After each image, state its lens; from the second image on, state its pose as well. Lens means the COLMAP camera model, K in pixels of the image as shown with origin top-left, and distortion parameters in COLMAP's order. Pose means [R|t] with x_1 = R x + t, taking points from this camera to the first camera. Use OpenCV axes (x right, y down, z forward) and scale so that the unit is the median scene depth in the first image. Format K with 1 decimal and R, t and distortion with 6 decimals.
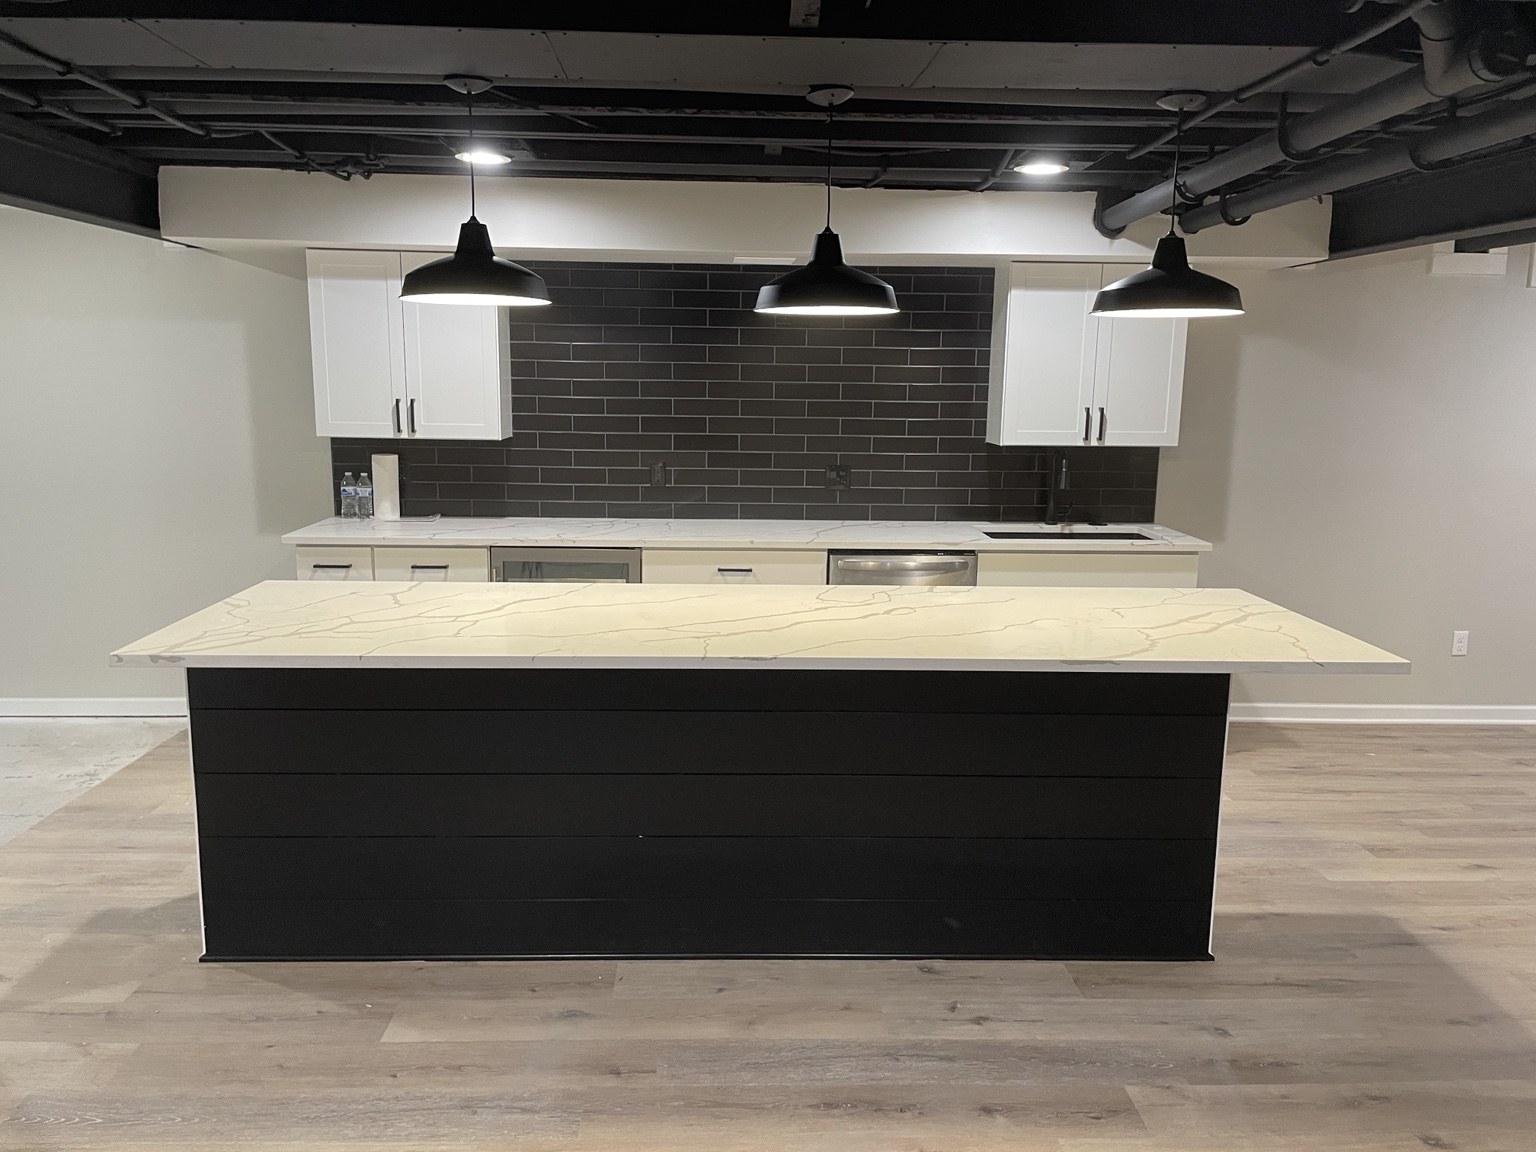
lens RADIAL K [[1142.3, 0, 771.7], [0, 1142.3, 568.2], [0, 0, 1]] dist [0.097295, -0.128201]
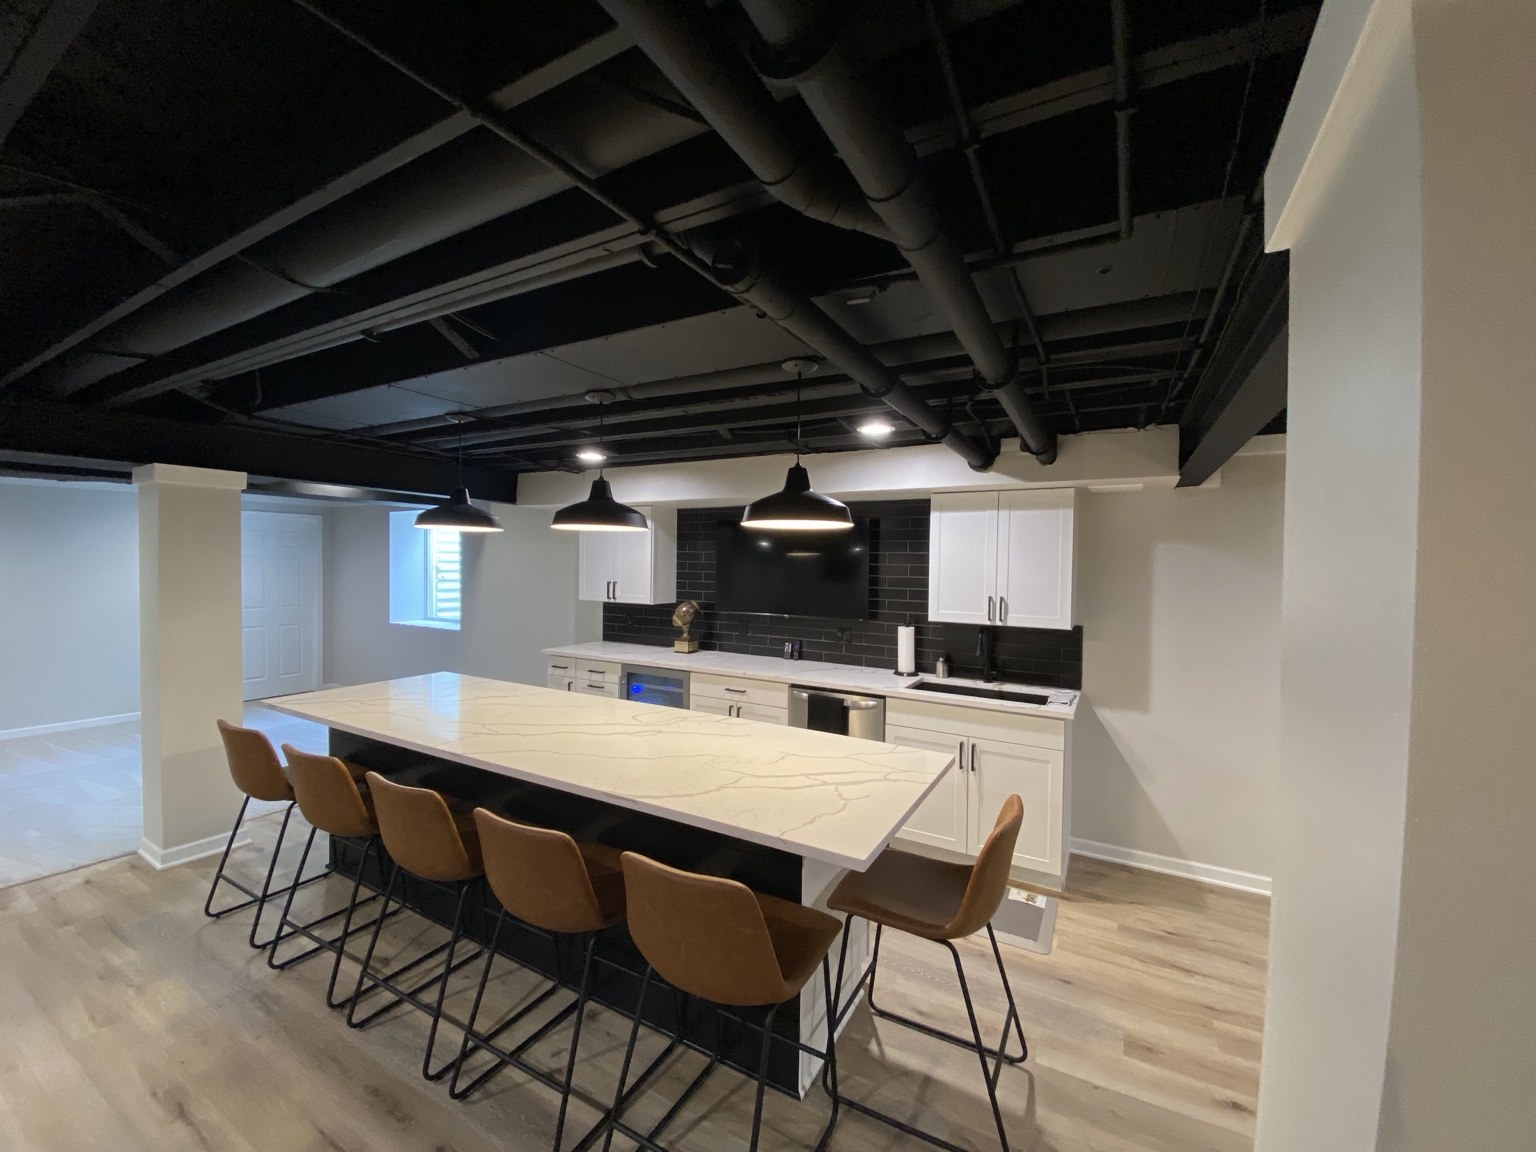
lens RADIAL K [[613.3, 0, 770.8], [0, 613.3, 578.3], [0, 0, 1]] dist [0.038223, -0.026938]
pose [[0.855893, 0.012508, -0.517002, 0.453591], [-0.093158, 0.987083, -0.130341, -0.046276], [0.508693, 0.159721, 0.846003, 0.285647]]
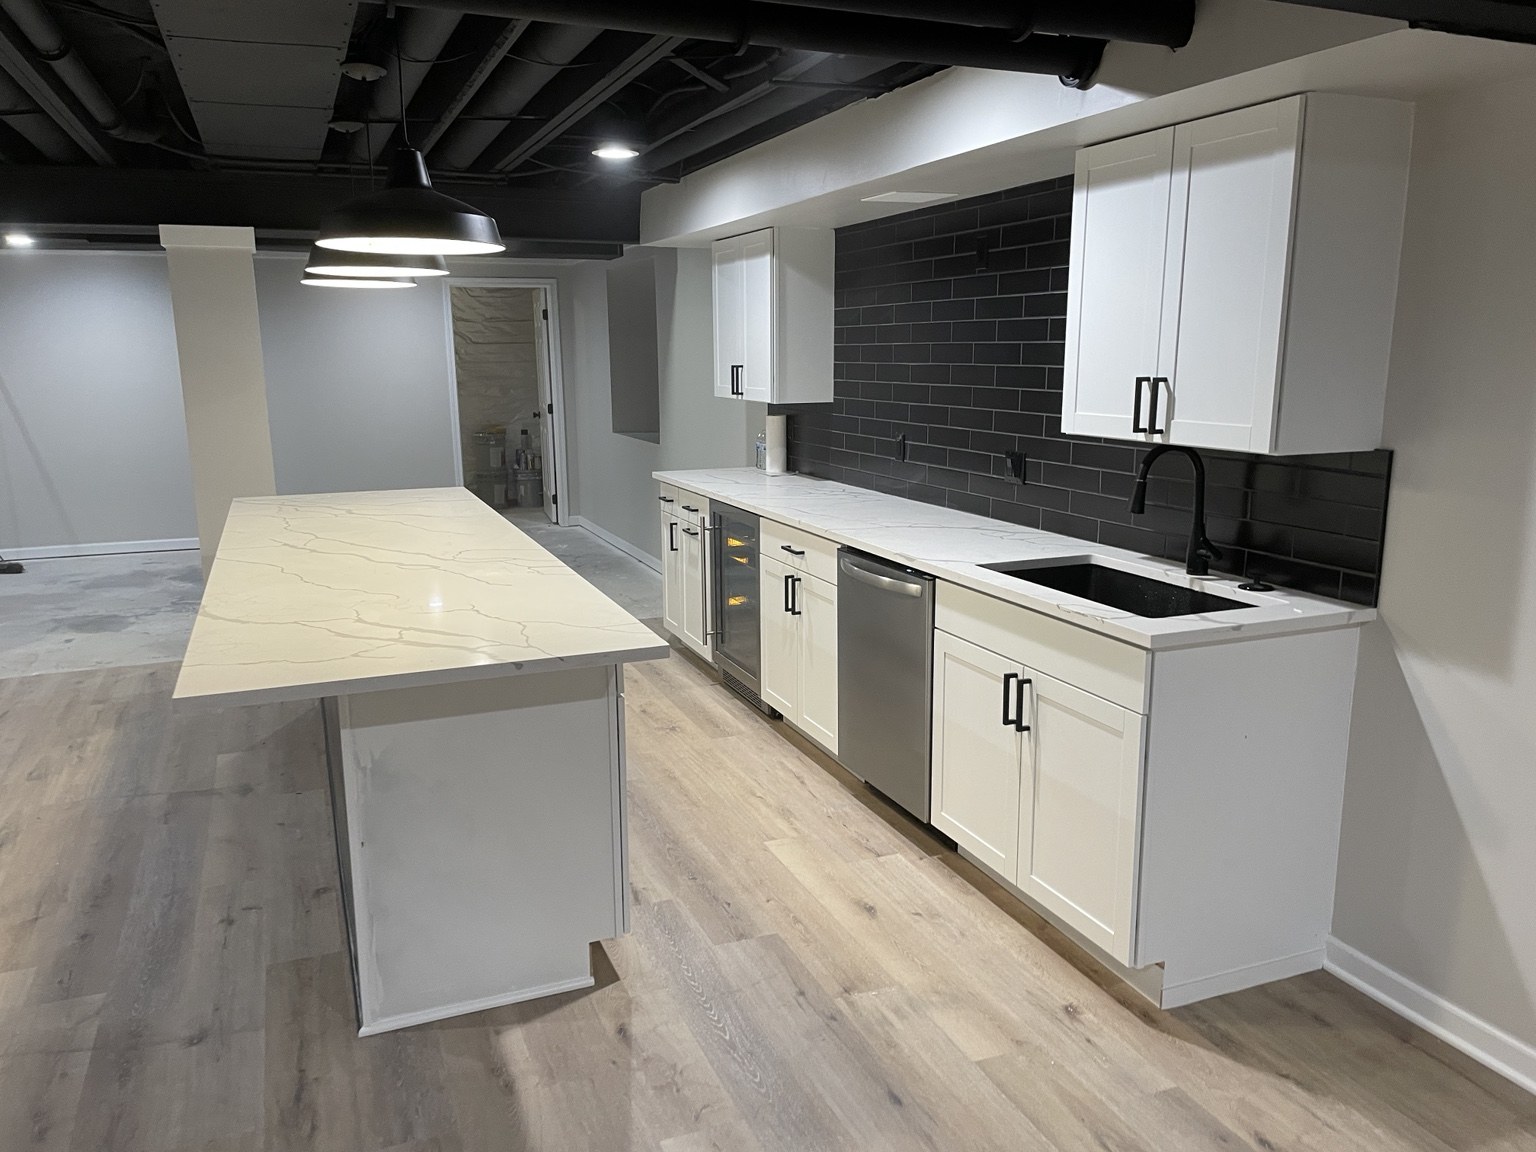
lens RADIAL K [[1162.9, 0, 768.0], [0, 1162.9, 576.0], [0, 0, 1]] dist [0.102450, -0.135403]
pose [[0.344174, 0.164973, -0.924299, 0.839740], [-0.150879, 0.981366, 0.118977, -0.086998], [0.926704, 0.098508, 0.362652, 0.652894]]
